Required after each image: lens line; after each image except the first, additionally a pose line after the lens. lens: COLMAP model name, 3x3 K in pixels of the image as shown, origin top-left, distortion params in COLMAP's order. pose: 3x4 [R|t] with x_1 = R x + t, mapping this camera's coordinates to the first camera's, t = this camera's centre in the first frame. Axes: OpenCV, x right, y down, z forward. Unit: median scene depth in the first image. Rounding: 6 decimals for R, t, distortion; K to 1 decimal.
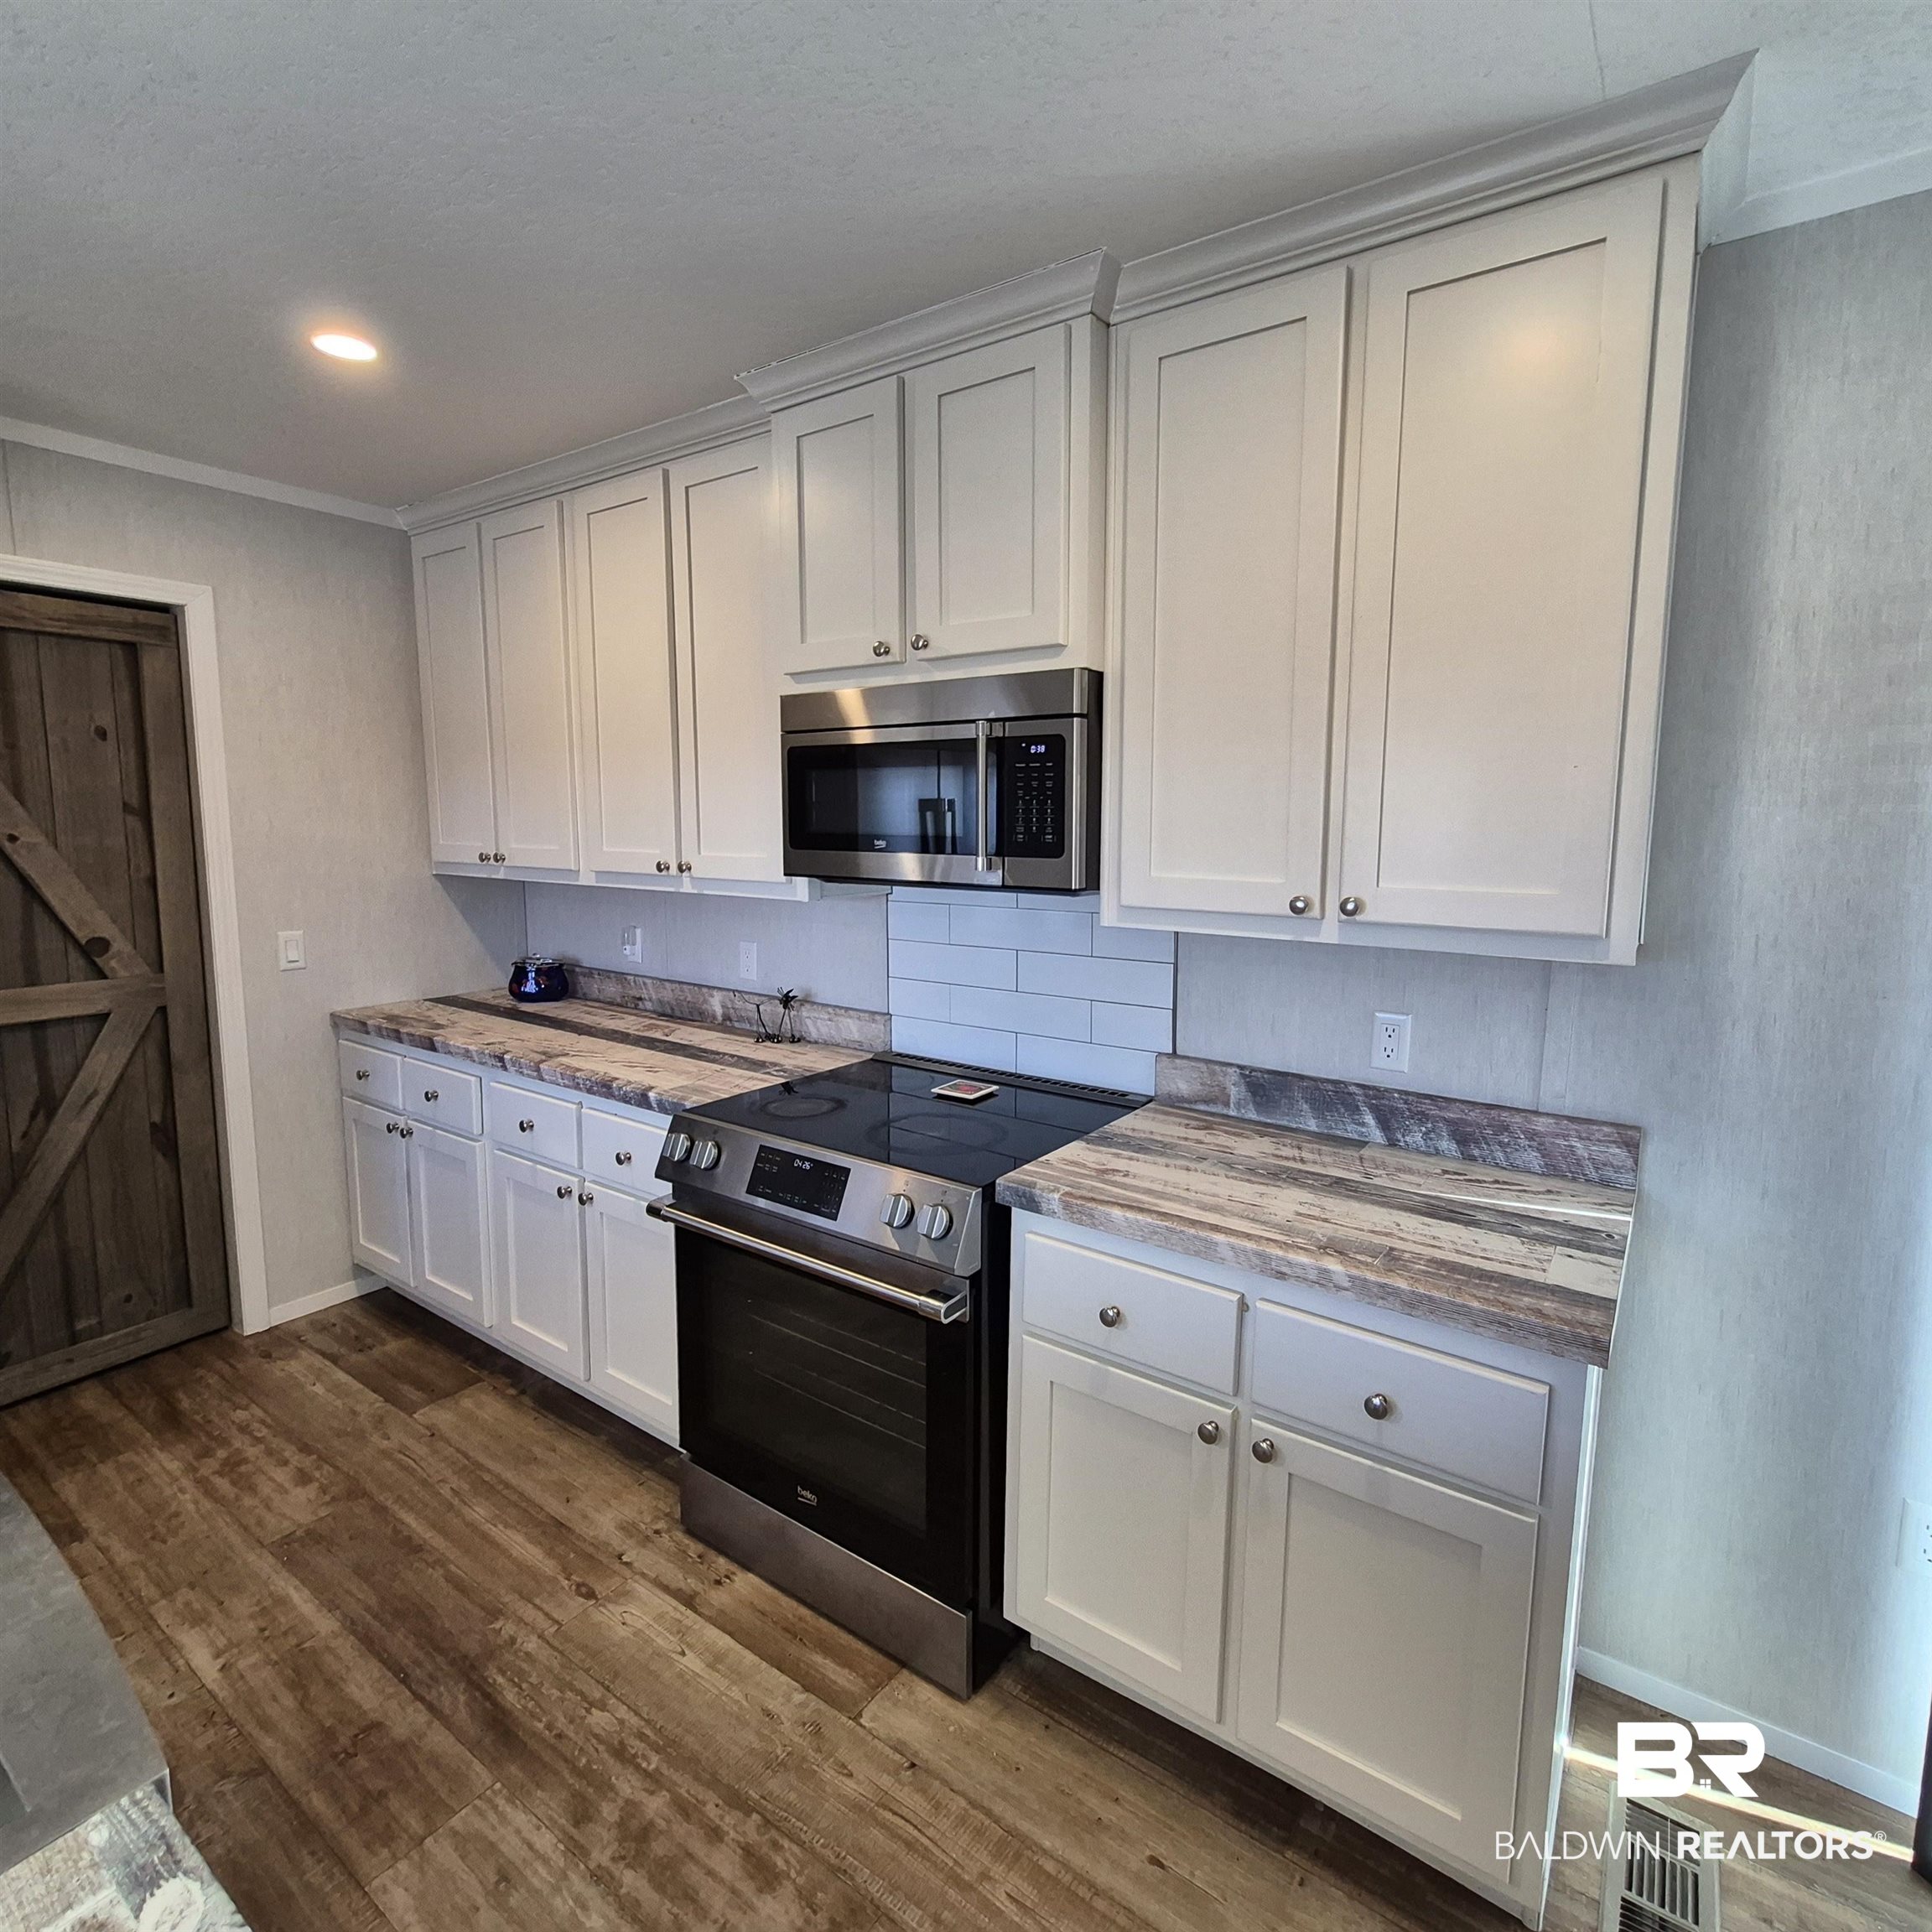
lens RADIAL K [[1014.4, 0, 989.2], [0, 1014.4, 937.3], [0, 0, 1]] dist [-0.001623, 0.000622]
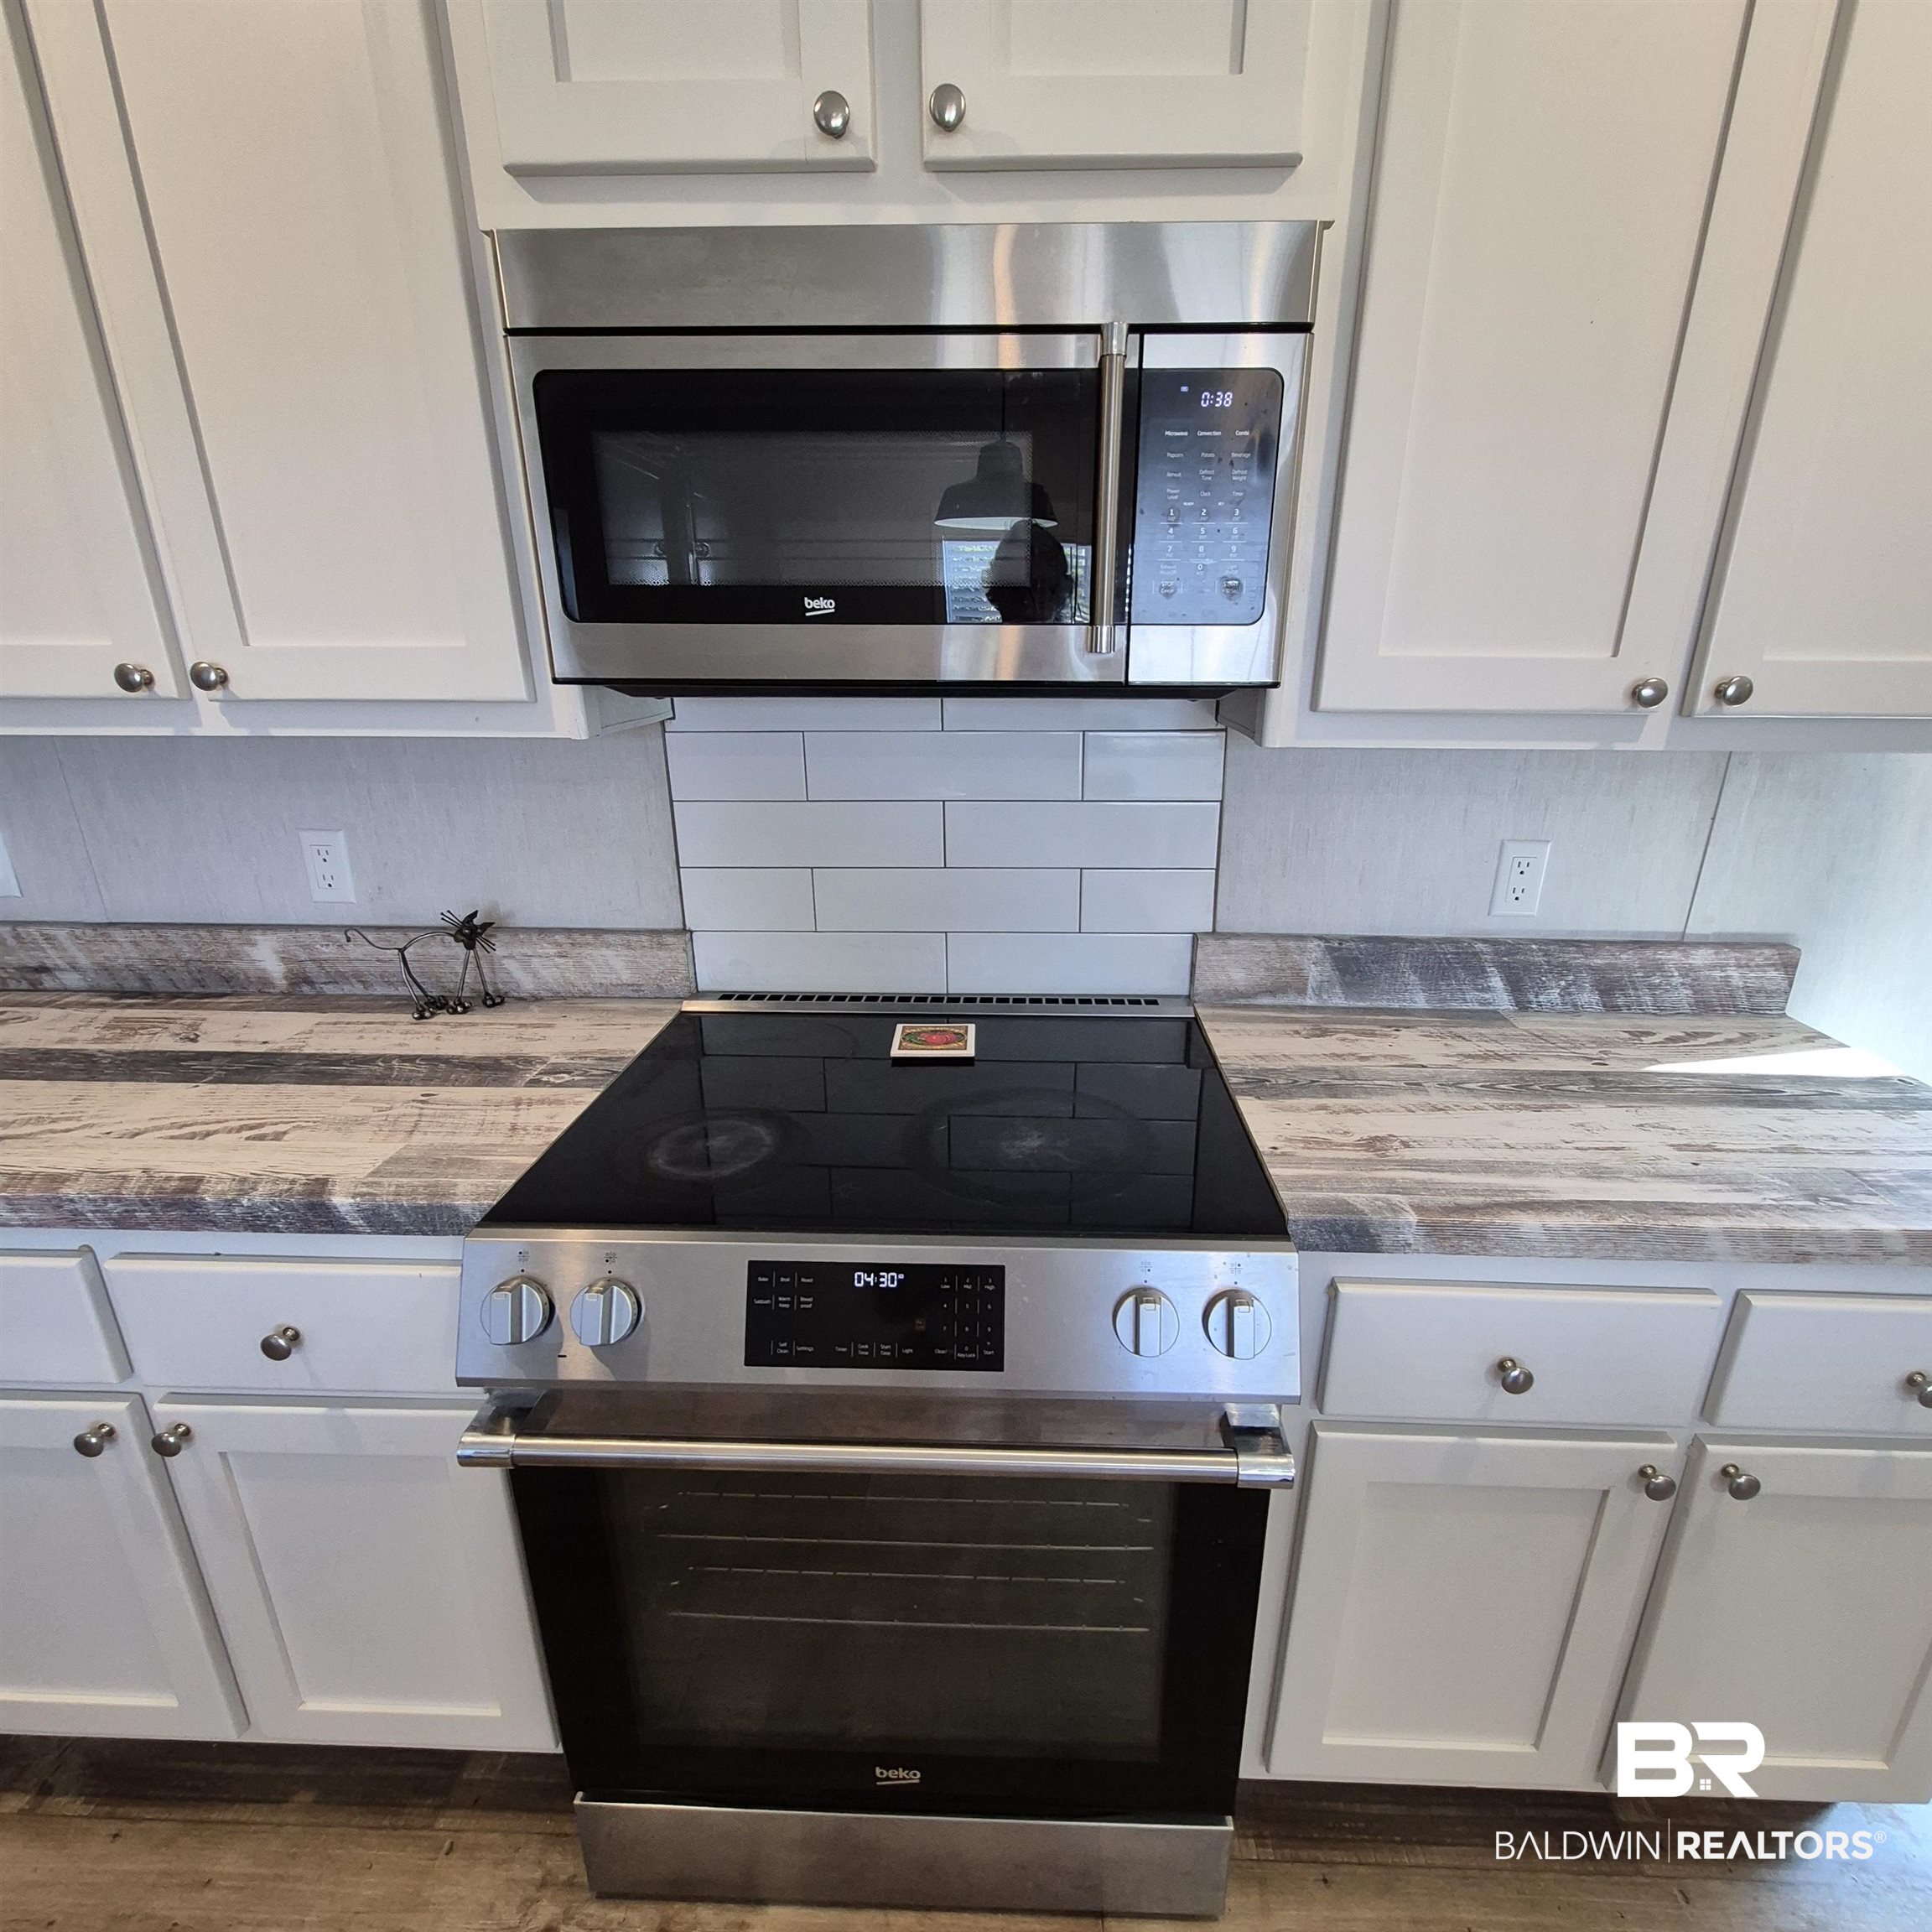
lens RADIAL K [[1004.9, 0, 969.1], [0, 1004.9, 995.3], [0, 0, 1]] dist [0.000014, 0.000008]
pose [[0.835762, -0.187688, 0.516018, -0.365063], [0.065802, 0.967229, 0.245229, -0.026900], [-0.545134, -0.170998, 0.820724, 0.583543]]
